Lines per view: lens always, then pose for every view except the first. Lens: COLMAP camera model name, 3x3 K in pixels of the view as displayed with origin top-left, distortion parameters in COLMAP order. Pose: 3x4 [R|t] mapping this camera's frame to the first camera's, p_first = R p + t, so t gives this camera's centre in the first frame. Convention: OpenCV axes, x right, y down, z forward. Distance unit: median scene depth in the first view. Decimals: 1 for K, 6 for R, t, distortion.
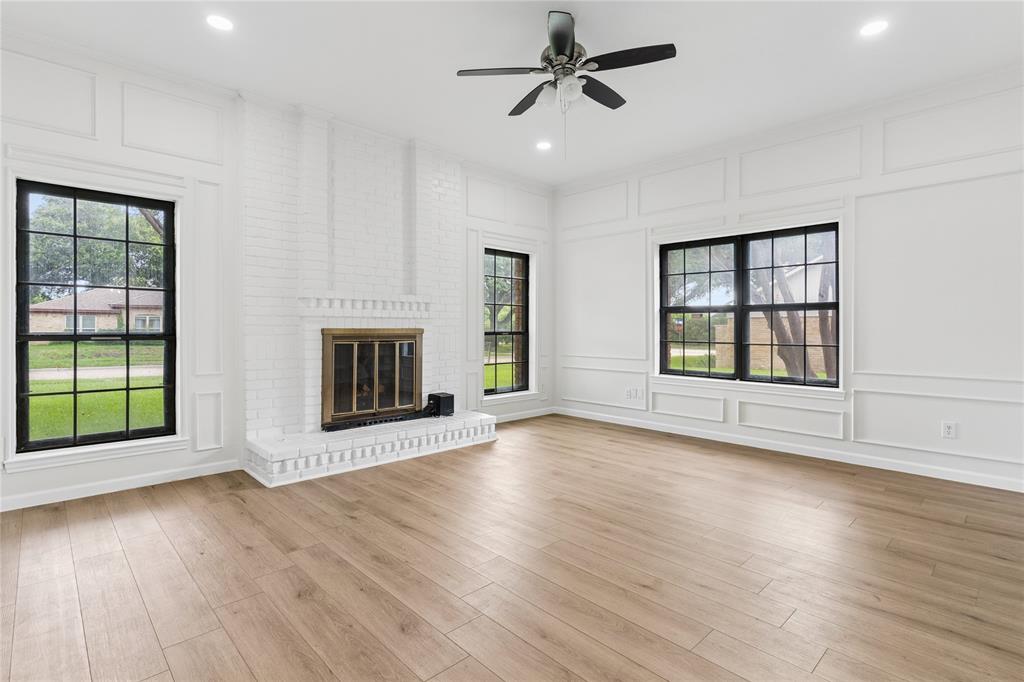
lens RADIAL K [[498.6, 0, 508.6], [0, 498.6, 336.3], [0, 0, 1]] dist [0.000277, 0.001337]
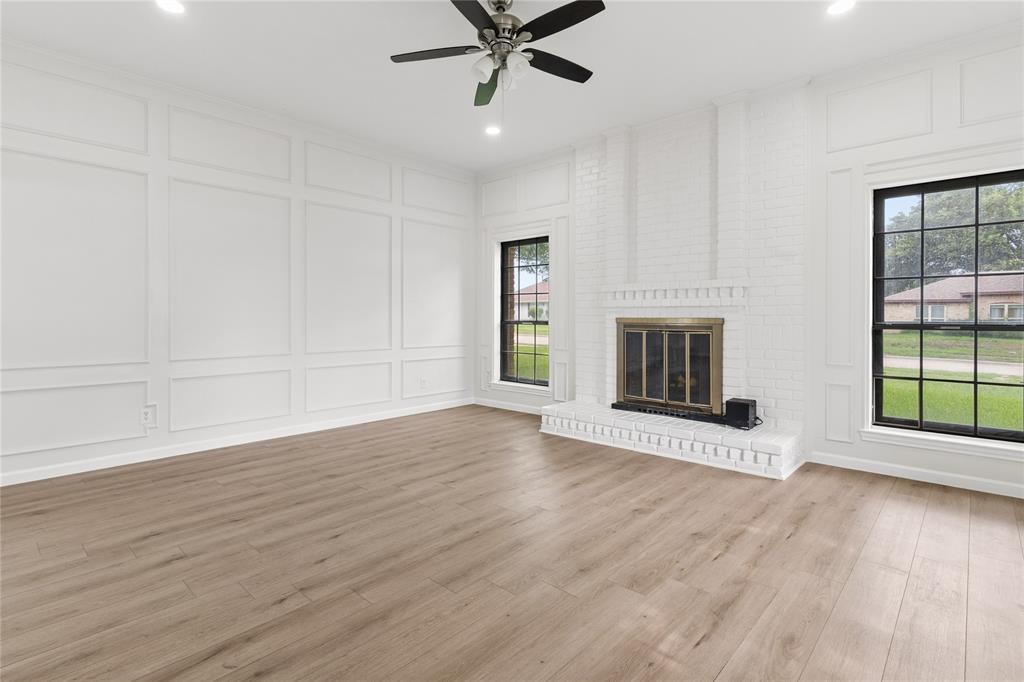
lens RADIAL K [[498.6, 0, 501.5], [0, 498.6, 312.6], [0, 0, 1]] dist [0.000277, 0.001337]
pose [[0.058420, -0.009191, -0.998250, 0.098006], [-0.018164, 0.999782, -0.010268, -0.001463], [0.998127, 0.018732, 0.058240, 0.086791]]
